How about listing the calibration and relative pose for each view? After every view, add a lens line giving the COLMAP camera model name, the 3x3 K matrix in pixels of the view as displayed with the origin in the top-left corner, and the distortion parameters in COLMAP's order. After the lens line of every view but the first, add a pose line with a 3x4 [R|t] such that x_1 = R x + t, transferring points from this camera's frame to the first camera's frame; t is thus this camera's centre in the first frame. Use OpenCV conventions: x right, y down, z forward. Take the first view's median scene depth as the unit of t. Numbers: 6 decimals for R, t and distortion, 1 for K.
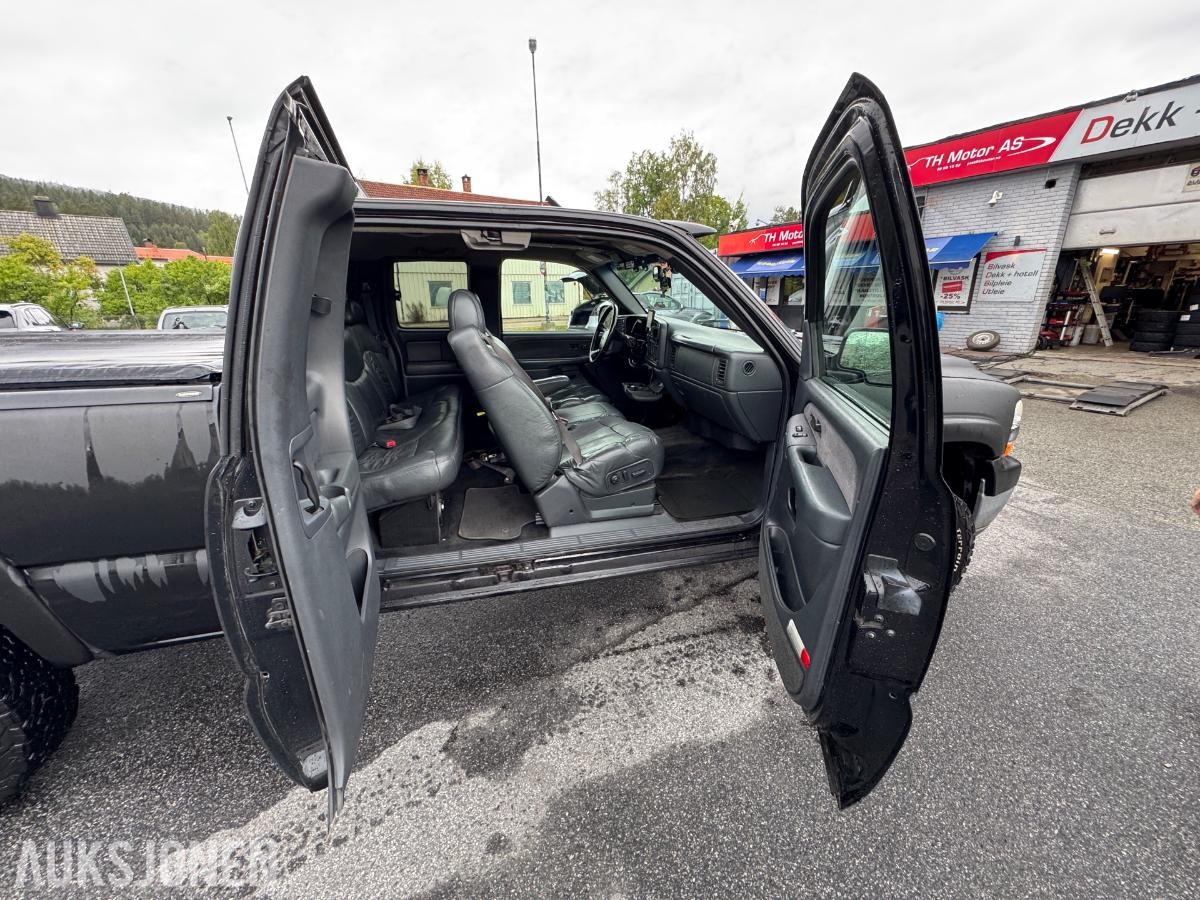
lens RADIAL K [[478.6, 0, 608.9], [0, 478.6, 454.2], [0, 0, 1]] dist [-0.006897, 0.000771]
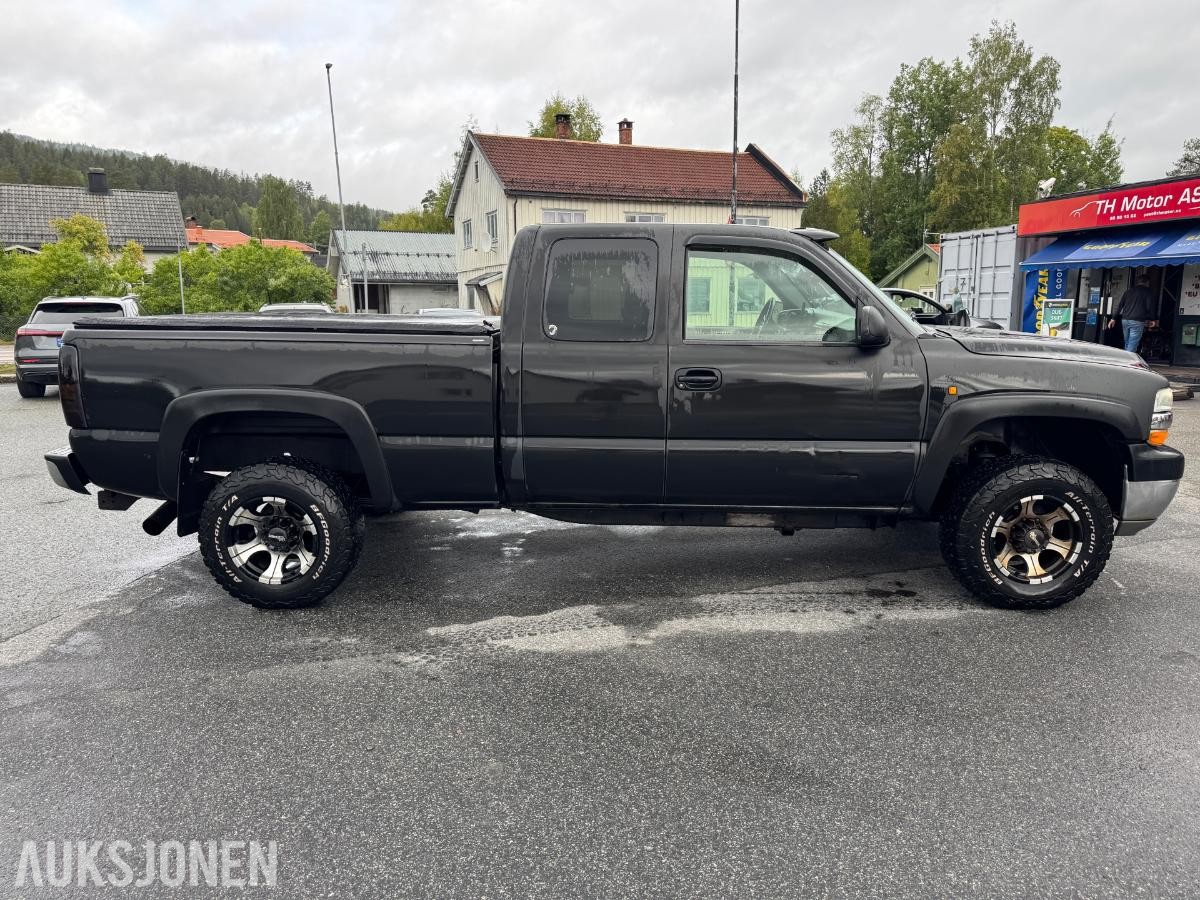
lens RADIAL K [[857.0, 0, 600.0], [0, 857.0, 450.0], [0, 0, 1]] dist [0.029051, -0.030921]
pose [[0.960663, 0.057099, -0.271783, 0.018842], [-0.096388, 0.986354, -0.133477, 0.032289], [0.260453, 0.154423, 0.953057, -0.088884]]
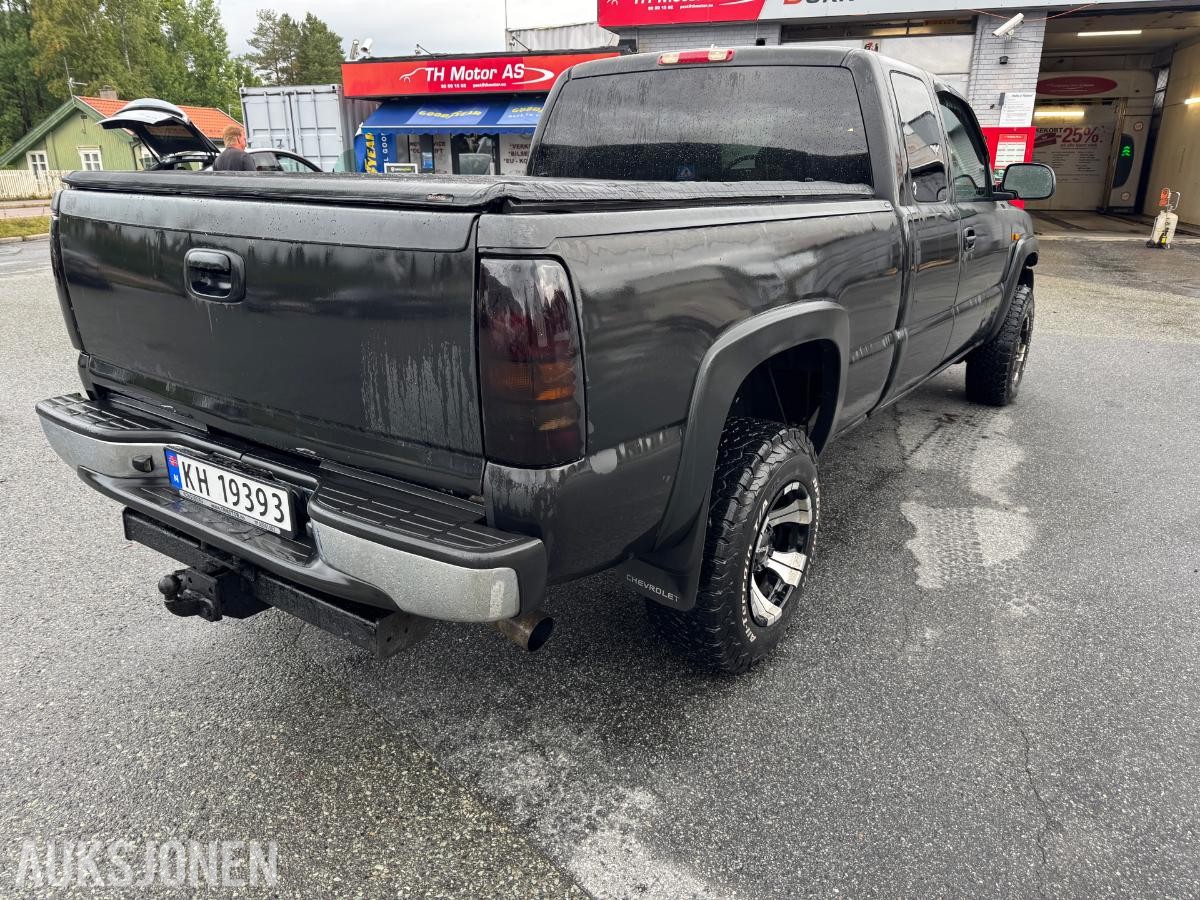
lens RADIAL K [[839.0, 0, 620.7], [0, 839.0, 453.1], [0, 0, 1]] dist [0.006966, -0.003523]
pose [[0.760443, -0.194504, 0.619593, -0.150956], [0.192323, 0.978745, 0.071205, 0.011536], [-0.620273, 0.065015, 0.781687, -0.013207]]
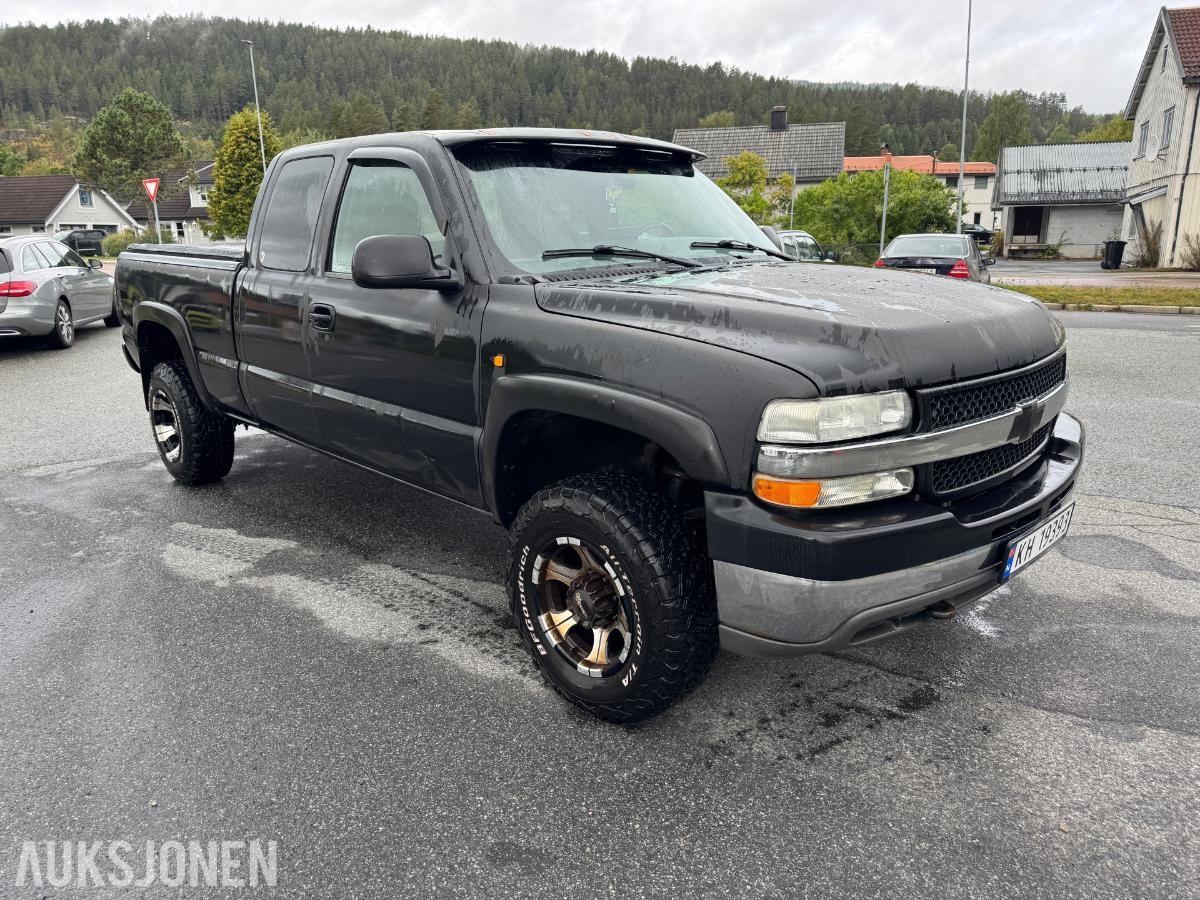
lens RADIAL K [[857.0, 0, 600.0], [0, 857.0, 450.0], [0, 0, 1]] dist [0.029051, -0.030921]
pose [[0.482890, 0.220656, -0.847424, 0.135094], [-0.270775, 0.957930, 0.095133, -0.007640], [0.832765, 0.183523, 0.522323, 0.030530]]
